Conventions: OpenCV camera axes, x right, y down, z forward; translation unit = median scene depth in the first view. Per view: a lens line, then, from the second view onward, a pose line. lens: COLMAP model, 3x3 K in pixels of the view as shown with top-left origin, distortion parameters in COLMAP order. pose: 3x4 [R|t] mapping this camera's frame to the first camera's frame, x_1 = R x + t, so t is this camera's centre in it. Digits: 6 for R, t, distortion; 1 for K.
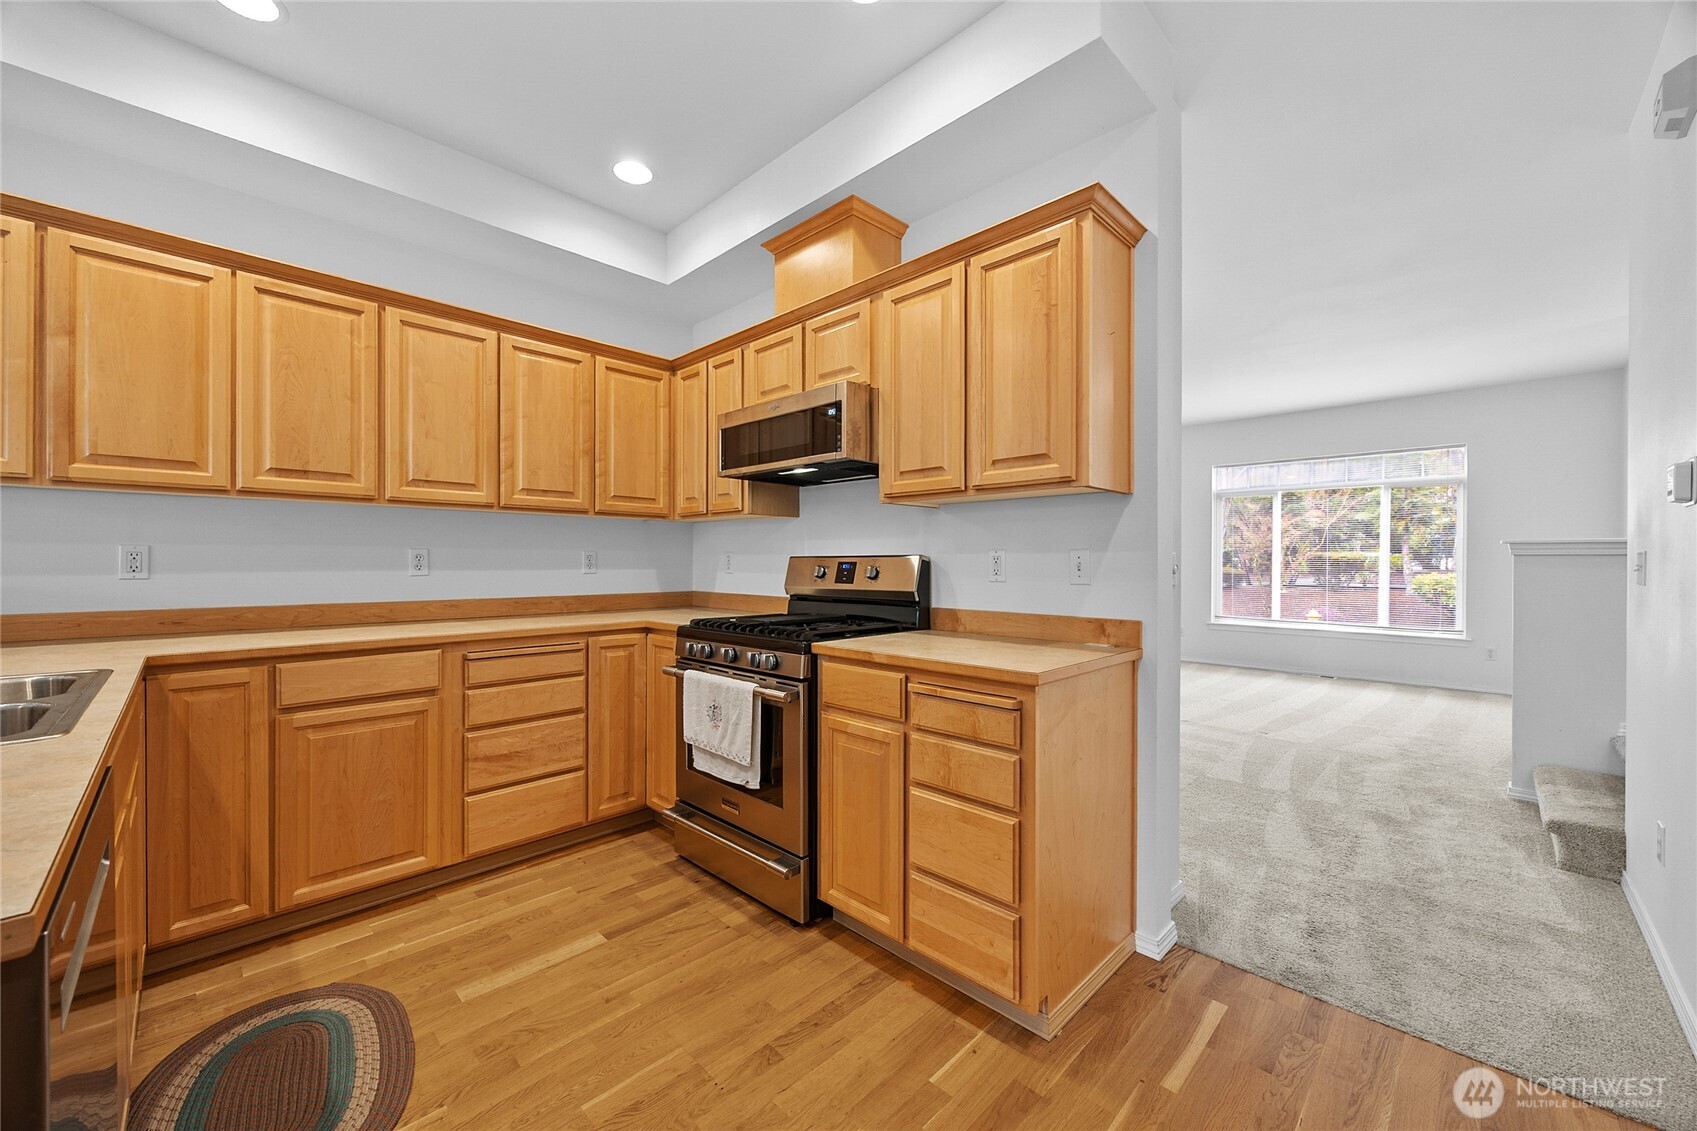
lens RADIAL K [[650.7, 0, 853.7], [0, 650.7, 566.1], [0, 0, 1]] dist [-0.017804, 0.000008]
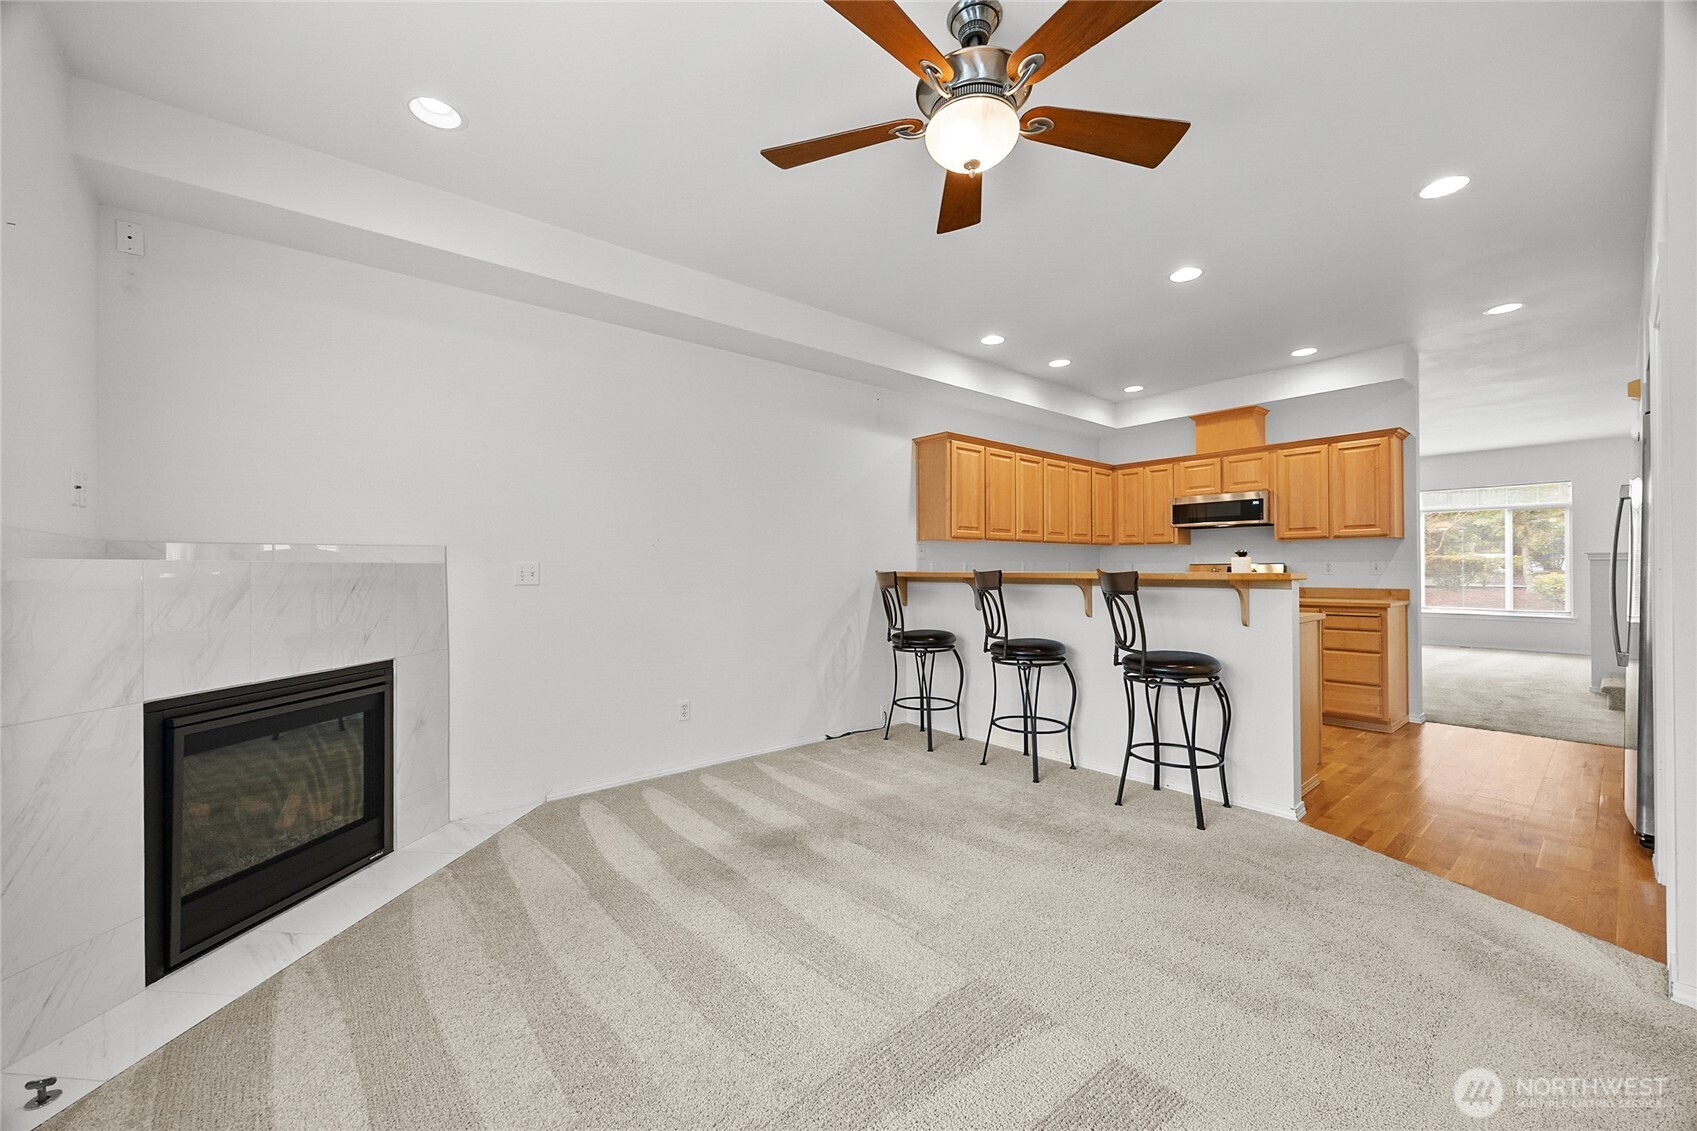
lens RADIAL K [[650.7, 0, 842.7], [0, 650.7, 569.4], [0, 0, 1]] dist [-0.017804, 0.000008]
pose [[0.993924, -0.010850, -0.109536, -0.470917], [0.010074, 0.999920, -0.007638, 0.002081], [0.109610, 0.006488, 0.993953, -0.548277]]
